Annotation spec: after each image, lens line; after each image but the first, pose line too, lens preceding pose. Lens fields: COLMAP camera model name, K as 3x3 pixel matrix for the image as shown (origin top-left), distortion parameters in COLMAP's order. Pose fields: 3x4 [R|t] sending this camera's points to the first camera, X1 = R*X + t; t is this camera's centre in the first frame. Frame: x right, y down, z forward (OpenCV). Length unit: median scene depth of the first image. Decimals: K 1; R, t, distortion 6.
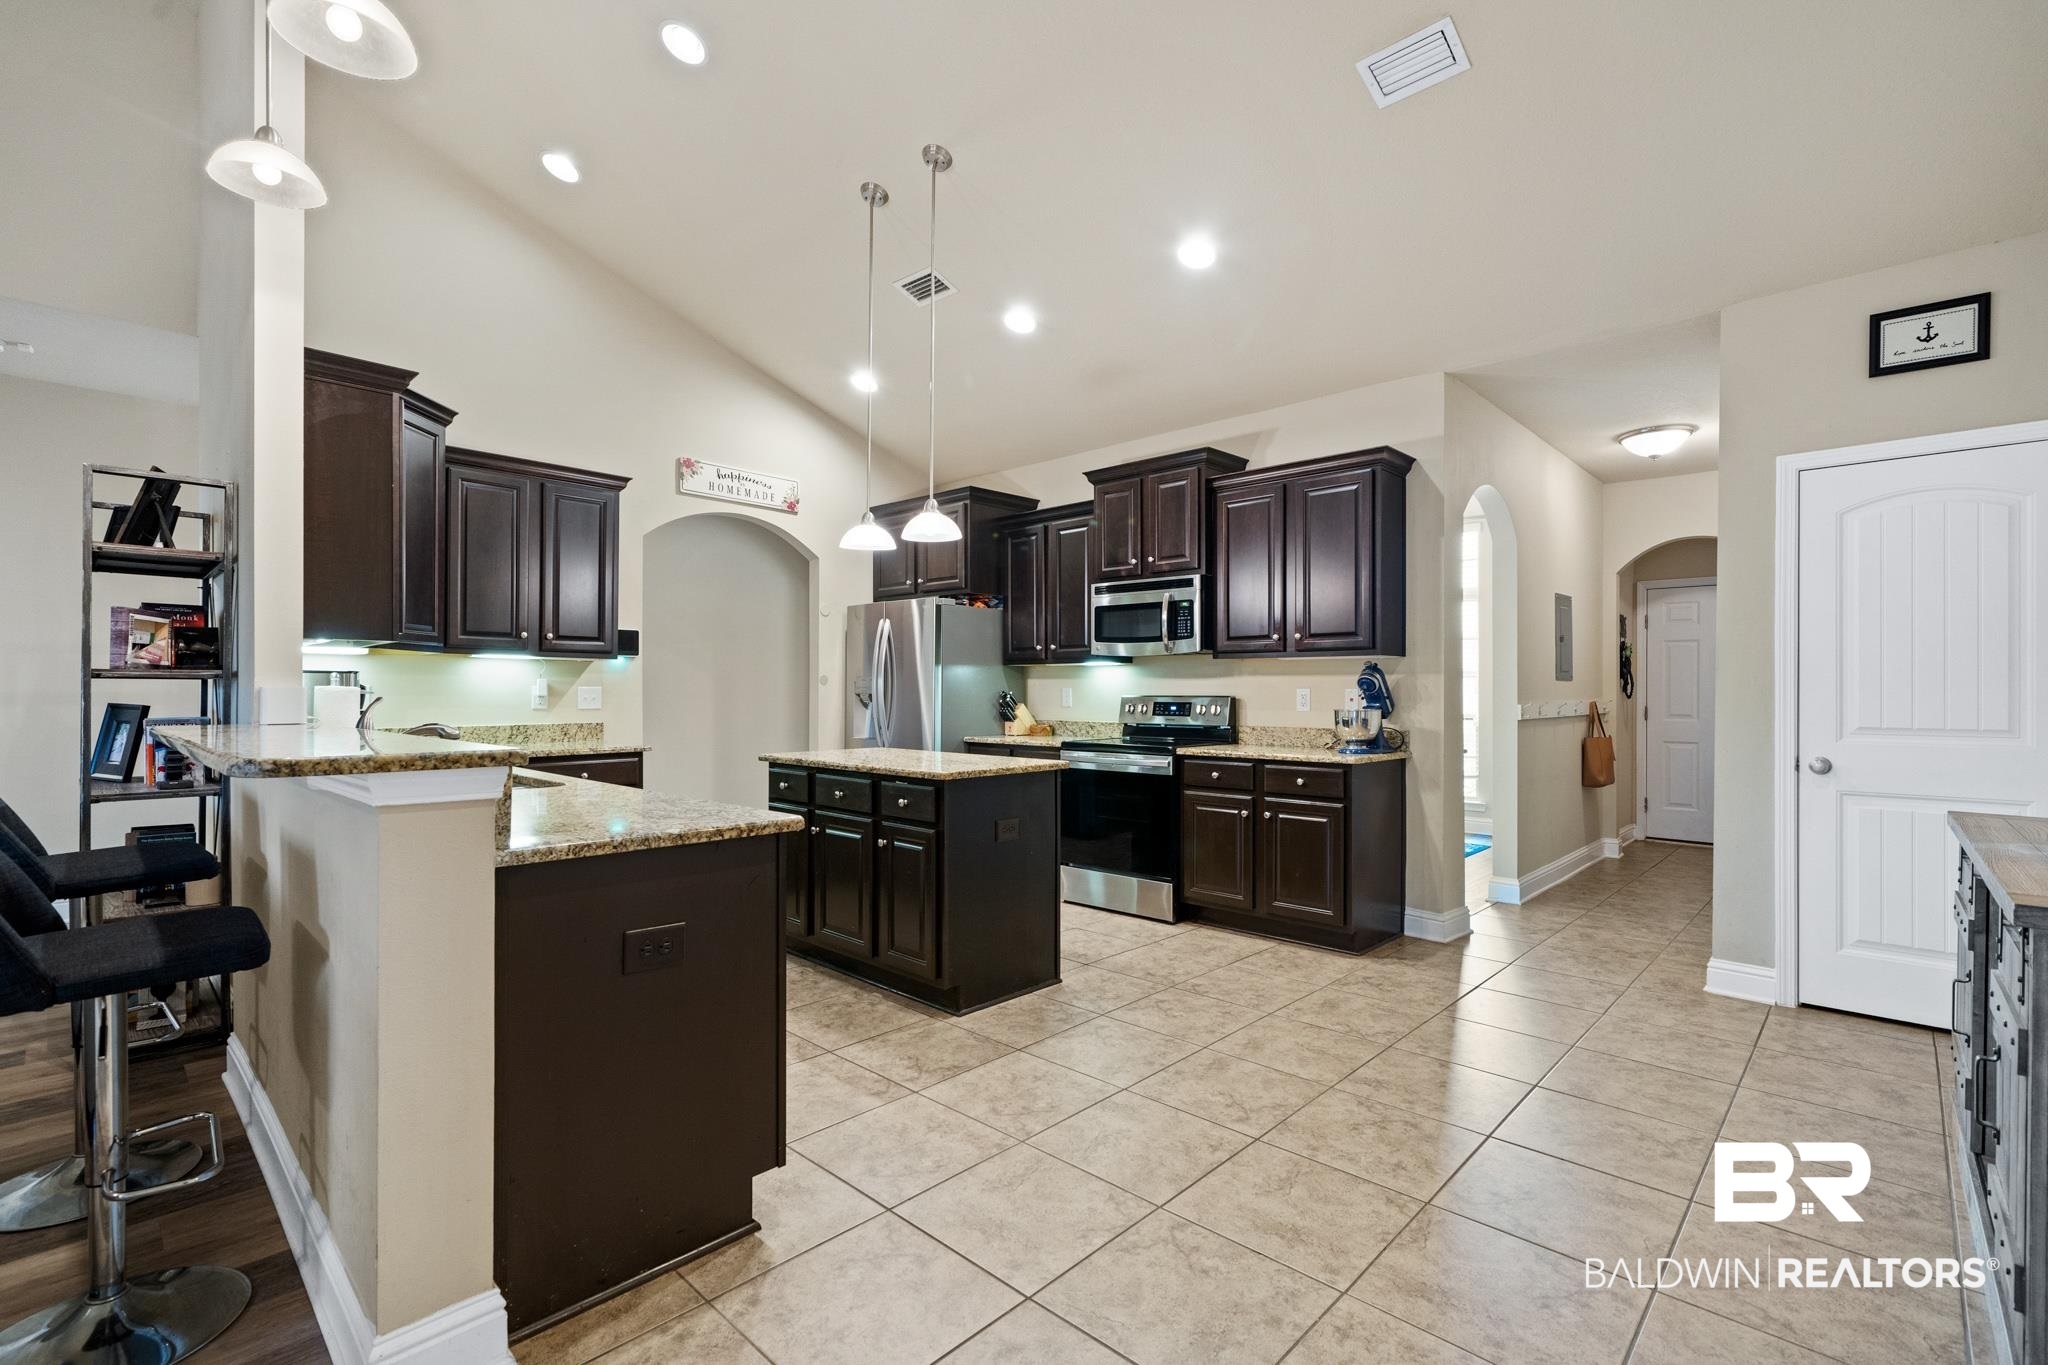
lens RADIAL K [[926.7, 0, 1020.4], [0, 926.7, 680.7], [0, 0, 1]] dist [0.002771, -0.000386]
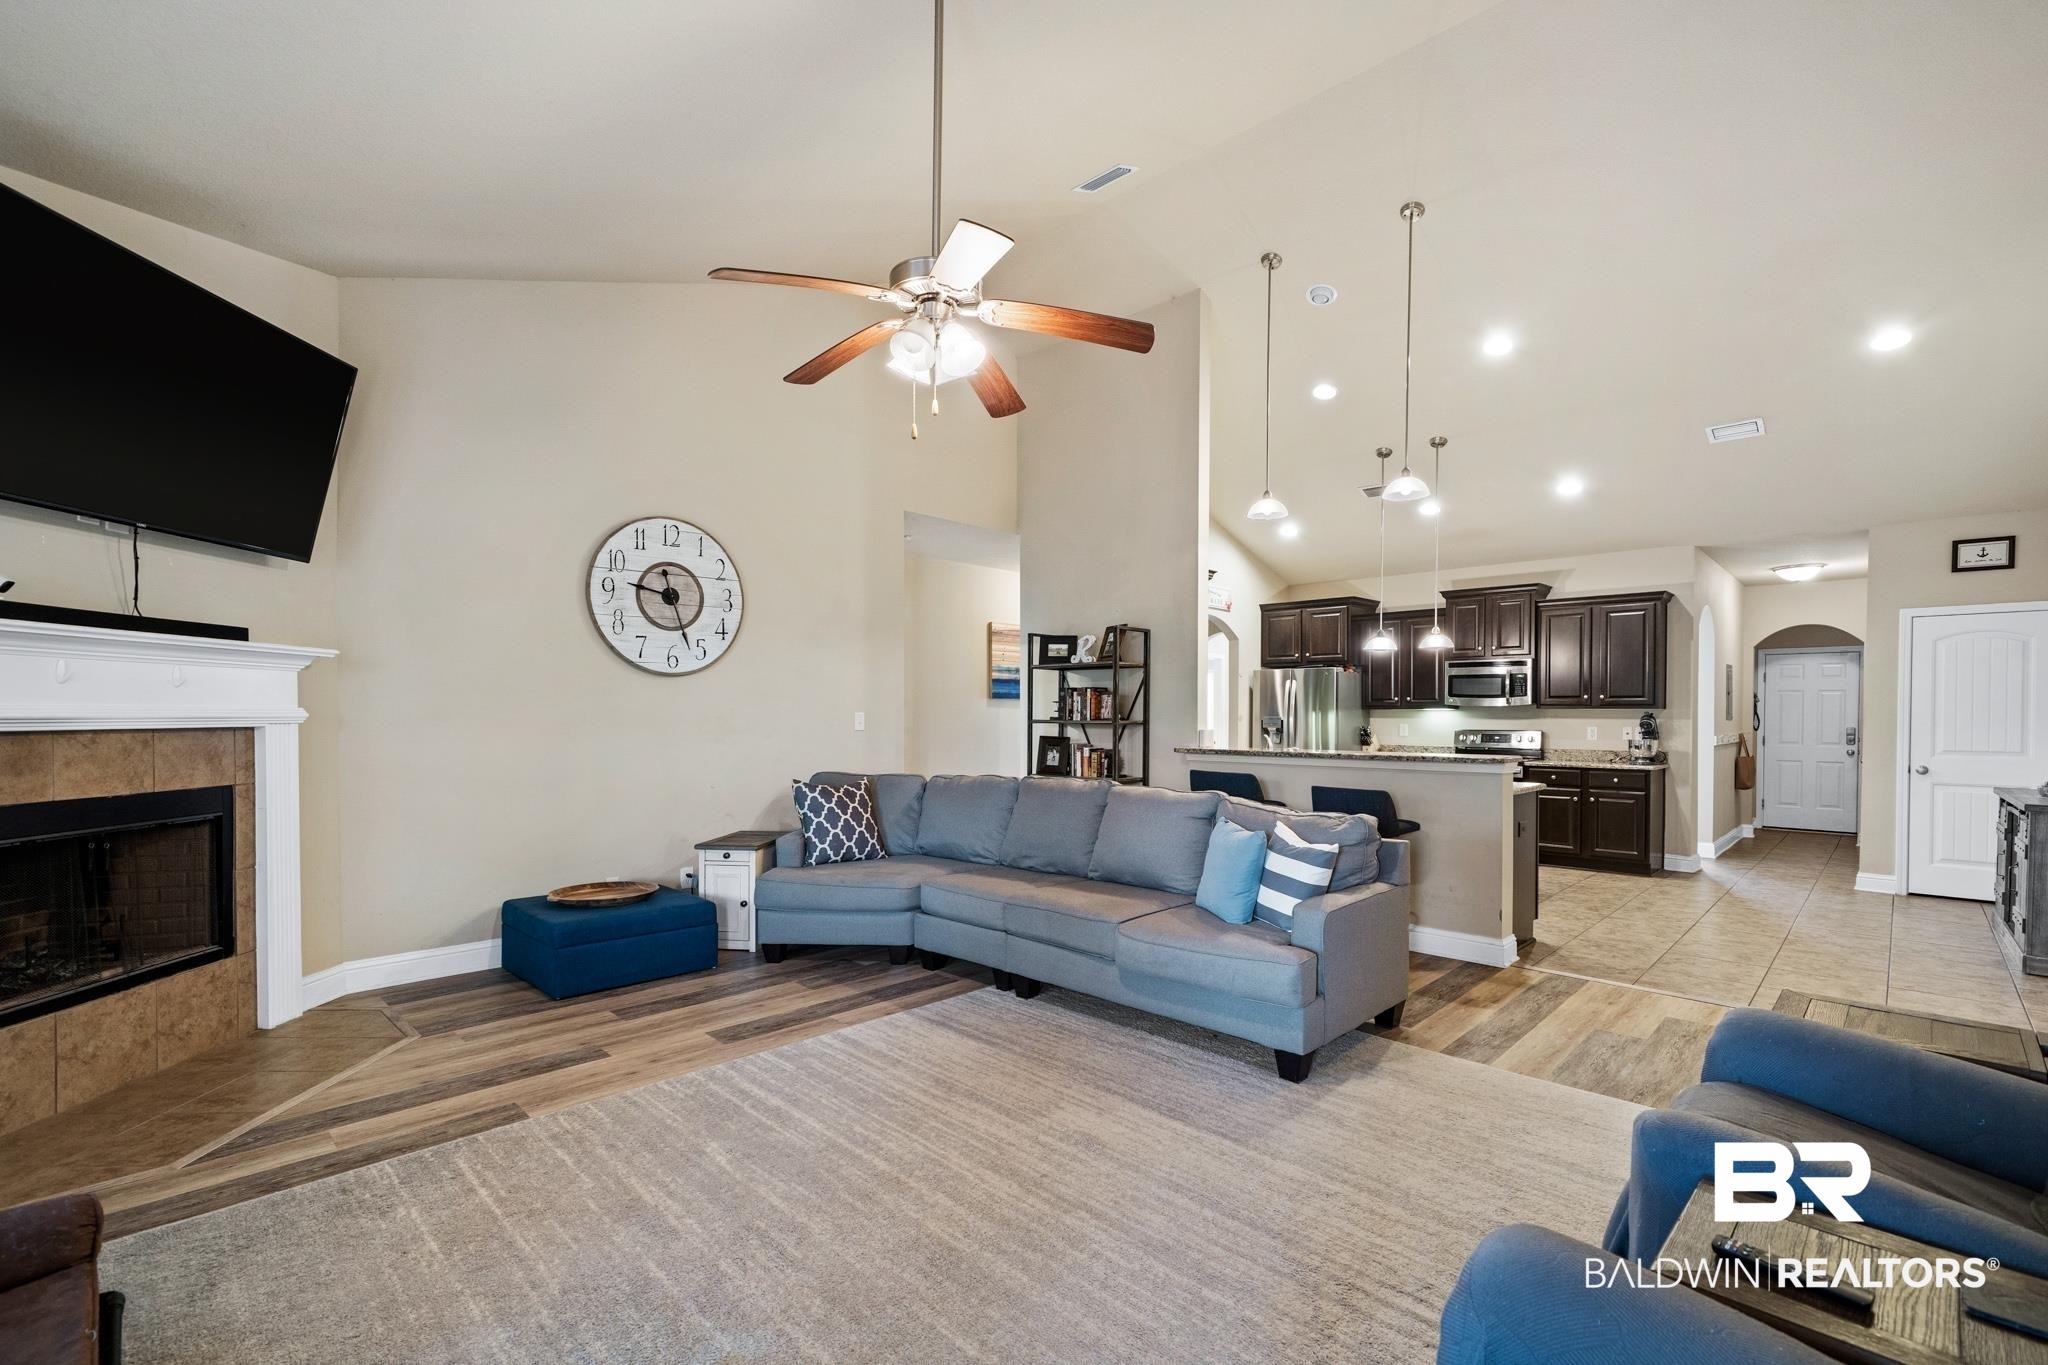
lens RADIAL K [[926.7, 0, 1000.6], [0, 926.7, 715.1], [0, 0, 1]] dist [0.002771, -0.000386]
pose [[0.999932, 0.002556, -0.011400, -0.747279], [-0.002402, 0.999905, 0.013545, -0.032520], [0.011434, -0.013517, 0.999843, -0.689918]]
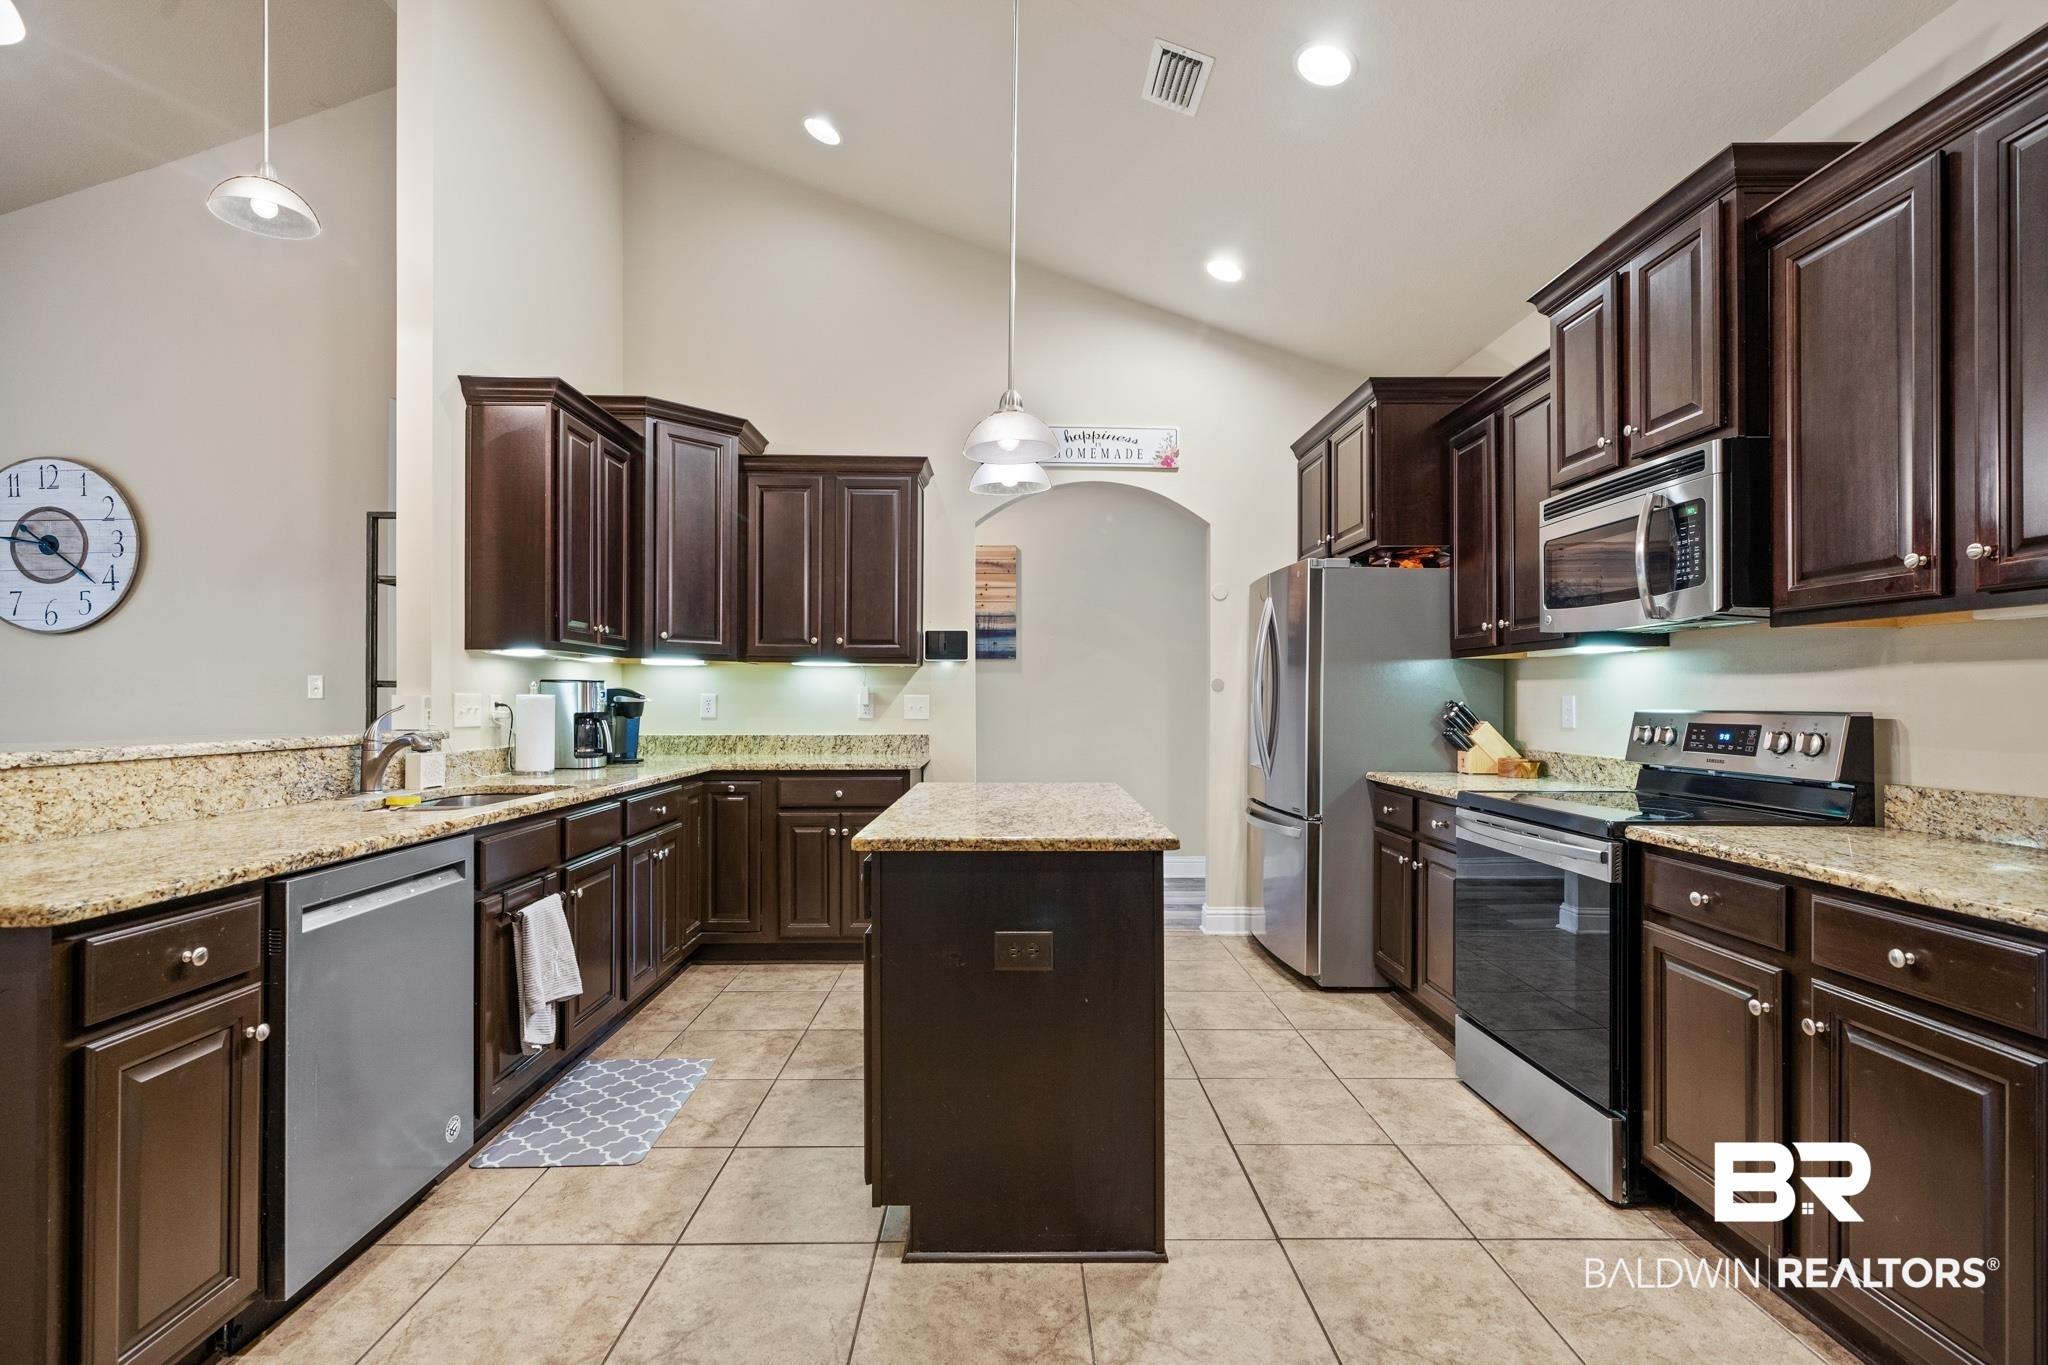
lens RADIAL K [[942.7, 0, 1024.8], [0, 942.7, 691.4], [0, 0, 1]] dist [-0.000698, 0.000412]
pose [[0.699009, -0.005028, -0.715095, 0.283057], [0.005818, 0.999982, -0.001344, 0.005137], [0.715089, -0.003221, 0.699026, 0.444020]]
